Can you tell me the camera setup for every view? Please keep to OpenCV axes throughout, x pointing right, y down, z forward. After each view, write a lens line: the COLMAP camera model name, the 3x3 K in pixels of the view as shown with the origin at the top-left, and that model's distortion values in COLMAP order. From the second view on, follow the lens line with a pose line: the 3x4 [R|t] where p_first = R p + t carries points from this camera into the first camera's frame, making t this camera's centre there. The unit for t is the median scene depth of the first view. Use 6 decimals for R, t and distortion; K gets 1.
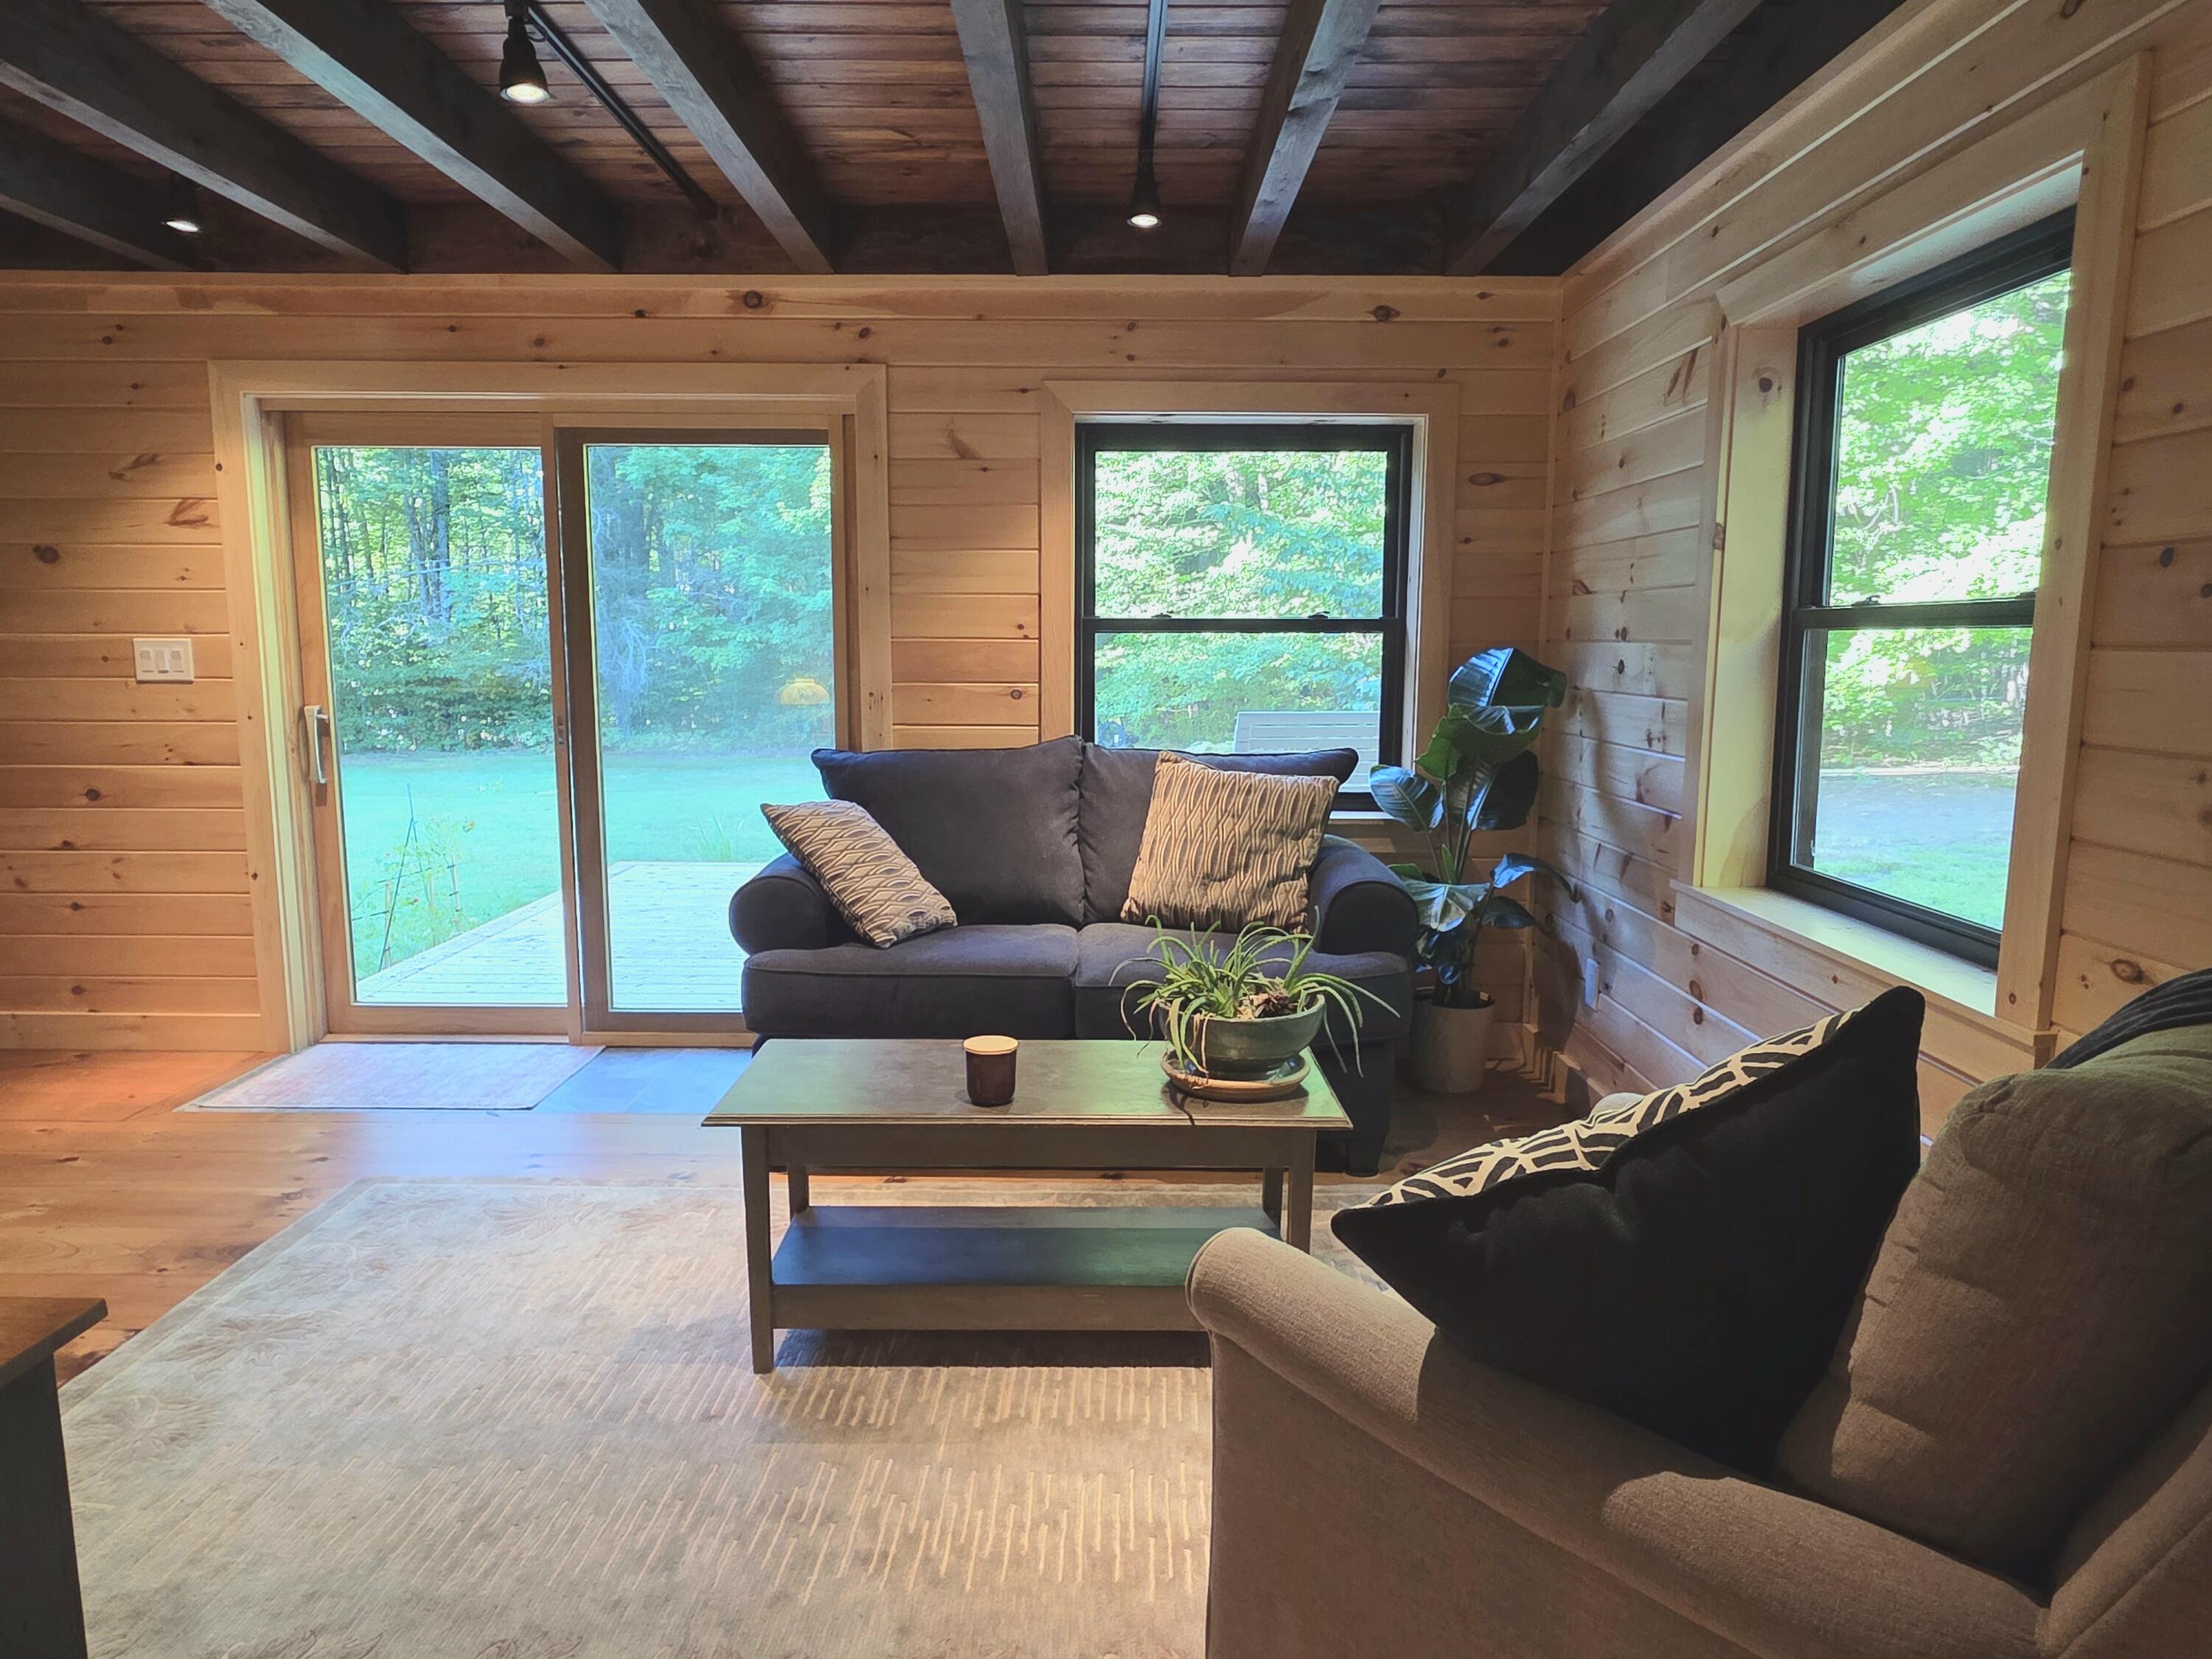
lens RADIAL K [[1384.1, 0, 1071.0], [0, 1384.1, 826.1], [0, 0, 1]] dist [0.002455, 0.000707]
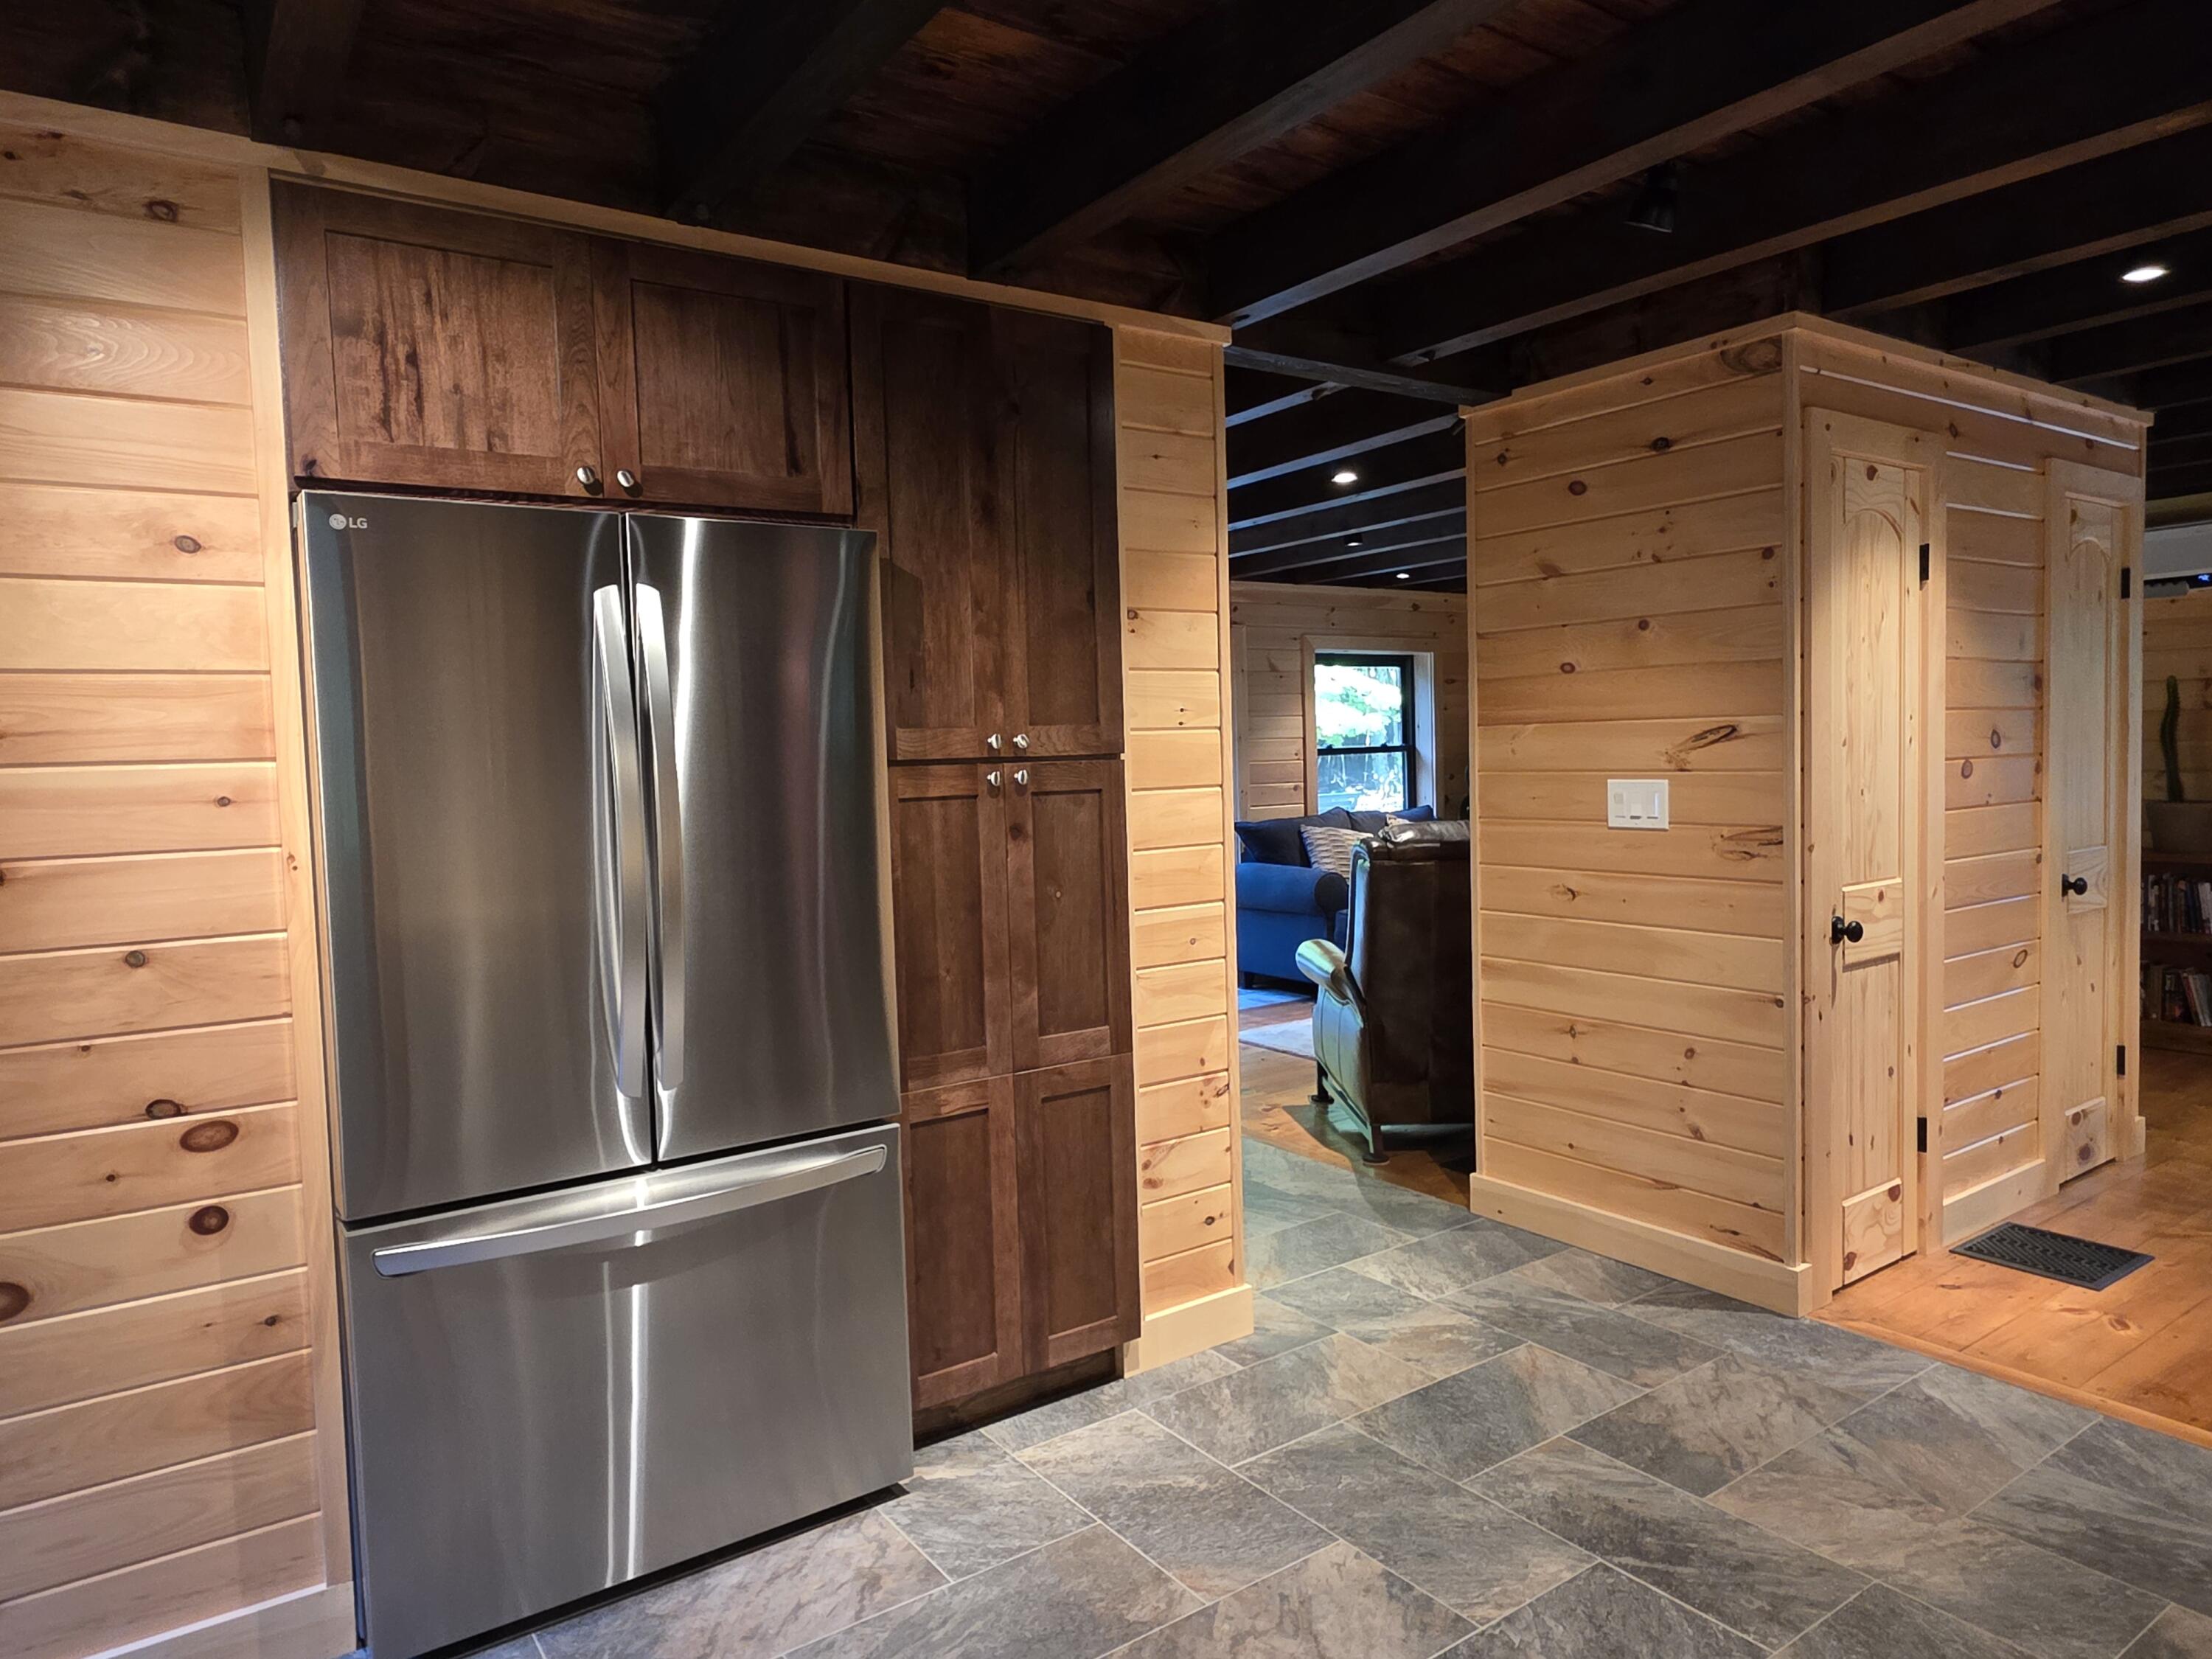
lens RADIAL K [[1384.1, 0, 1071.0], [0, 1384.1, 826.1], [0, 0, 1]] dist [0.002455, 0.000707]
pose [[0.819782, -0.058378, 0.569692, -1.474987], [0.106949, 0.992896, -0.052155, 0.026635], [-0.562600, 0.103683, 0.820202, -0.443345]]
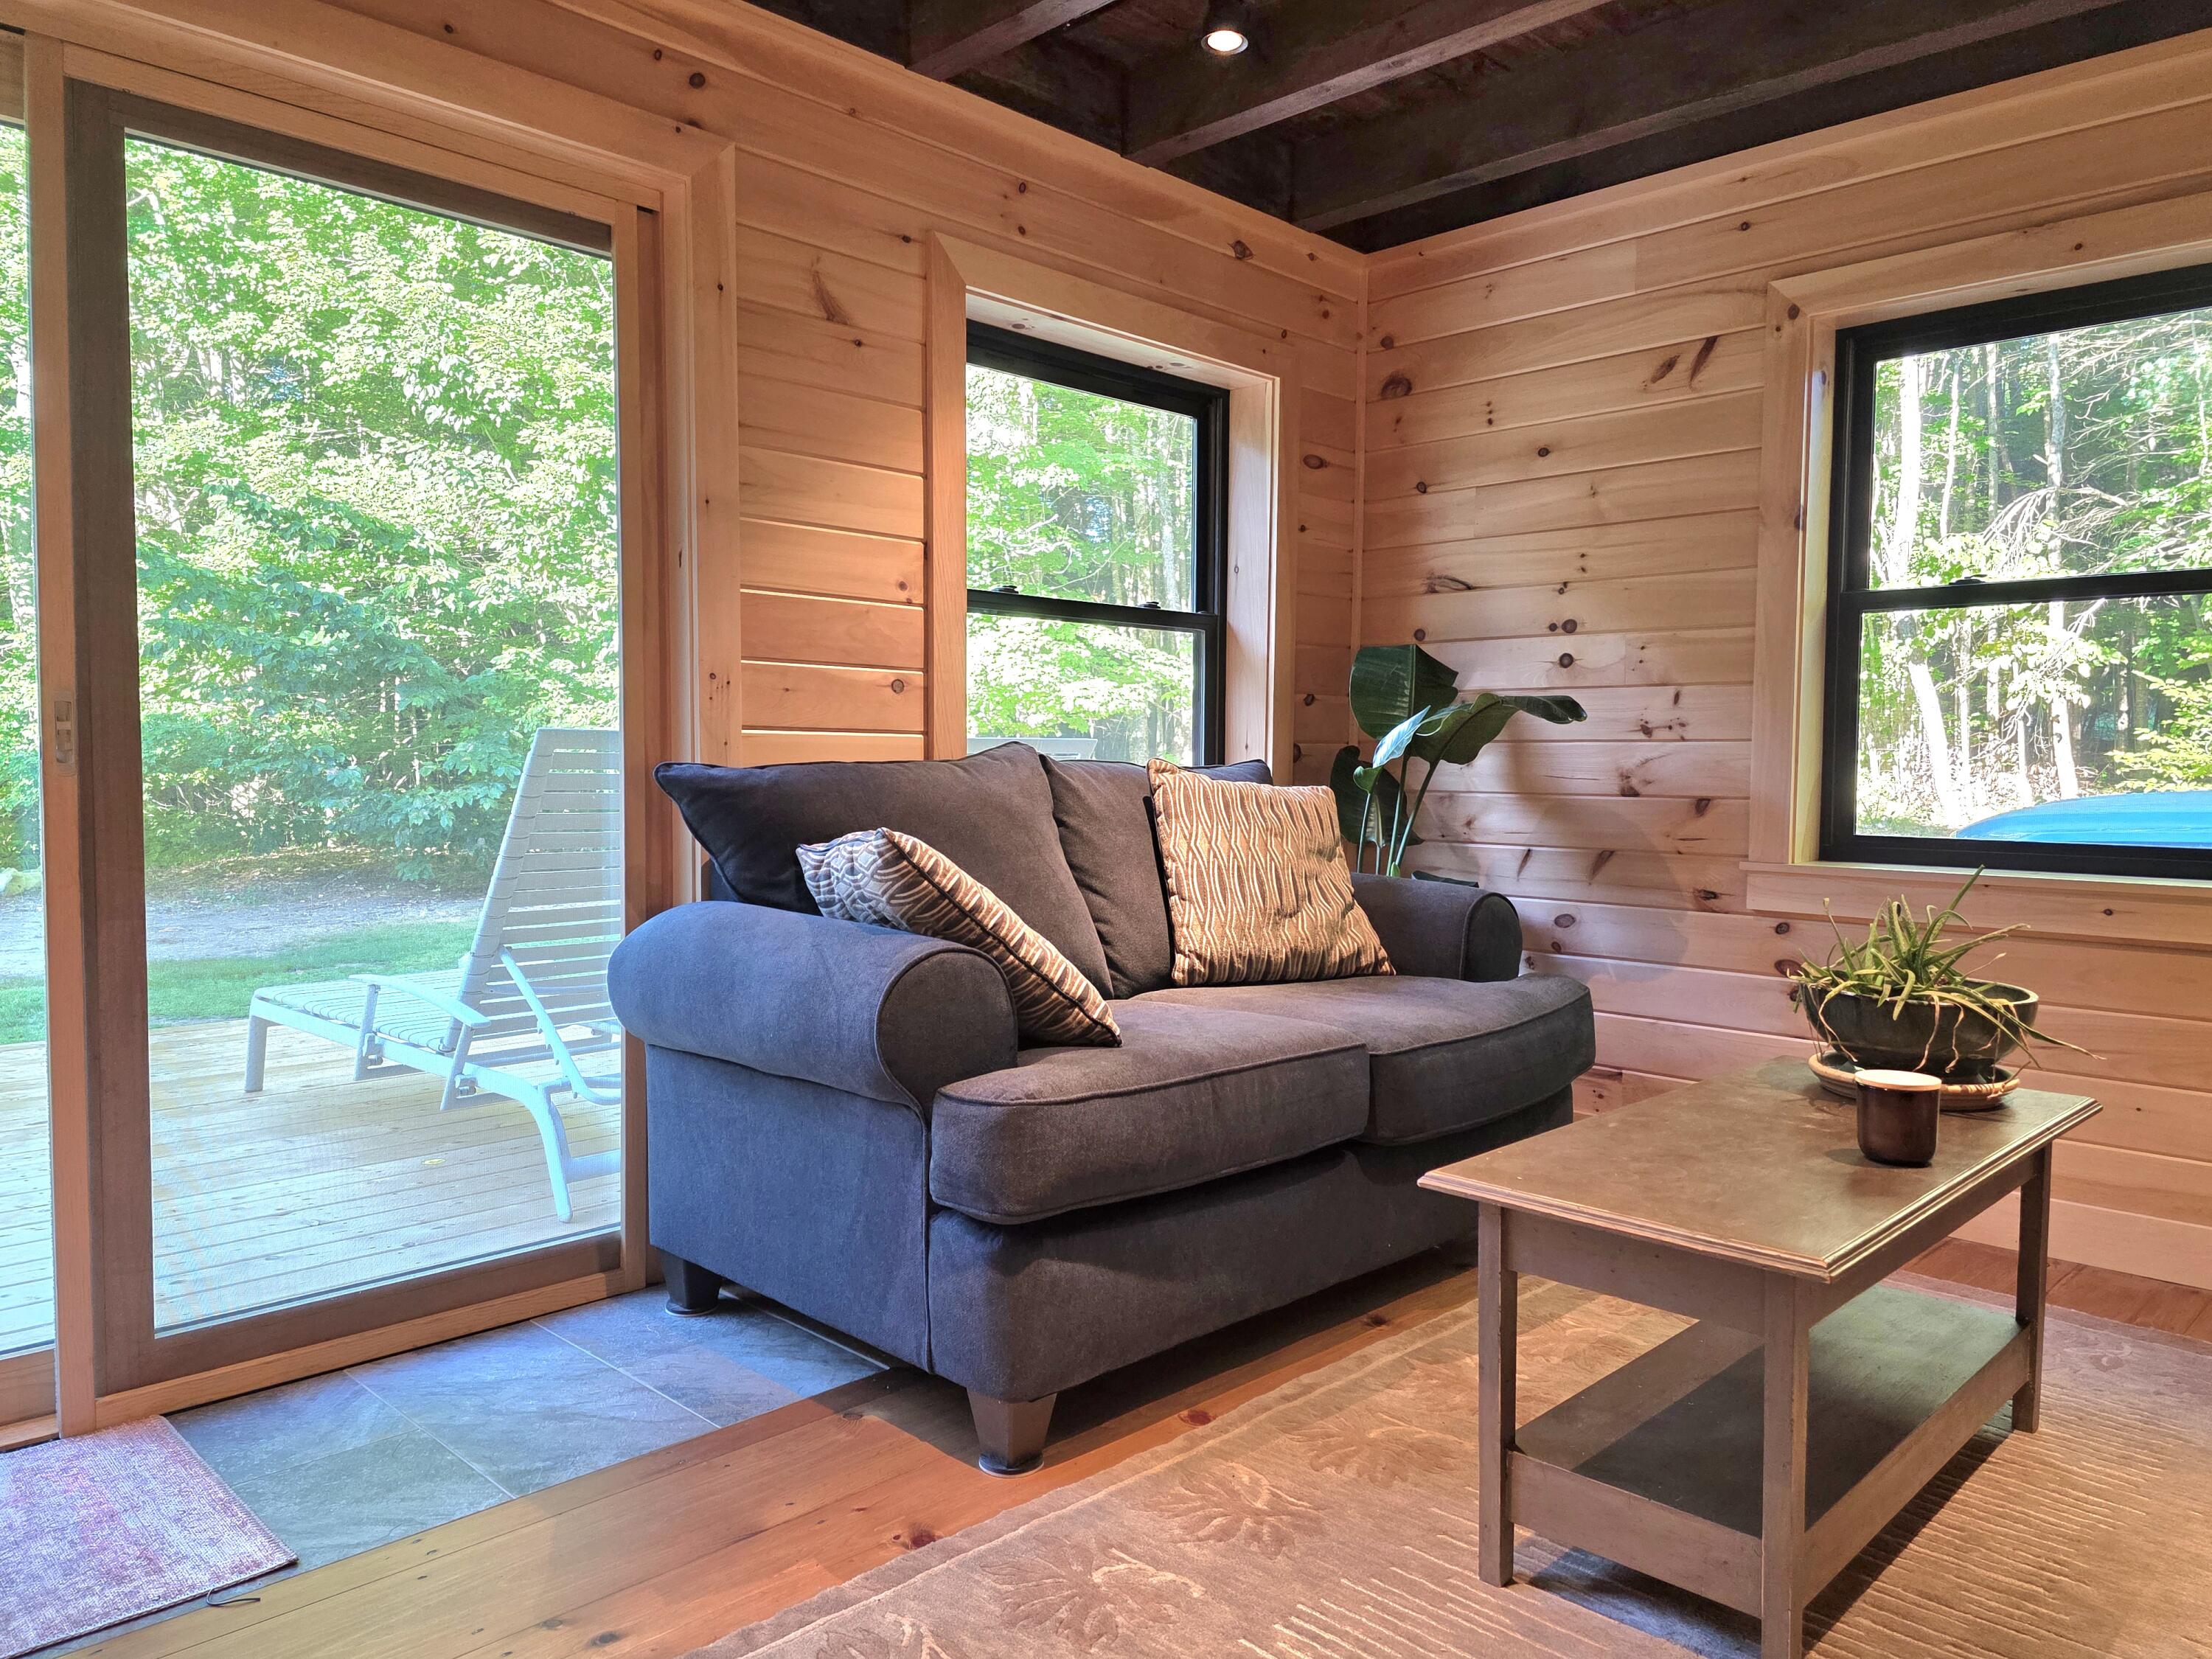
lens RADIAL K [[1548.1, 0, 1106.0], [0, 1548.1, 829.5], [0, 0, 1]] dist [0.089675, -0.087266]
pose [[0.692735, -0.033248, 0.720426, -0.535326], [0.090563, 0.995040, -0.041160, 0.015834], [-0.715484, 0.093756, 0.692310, 0.424581]]
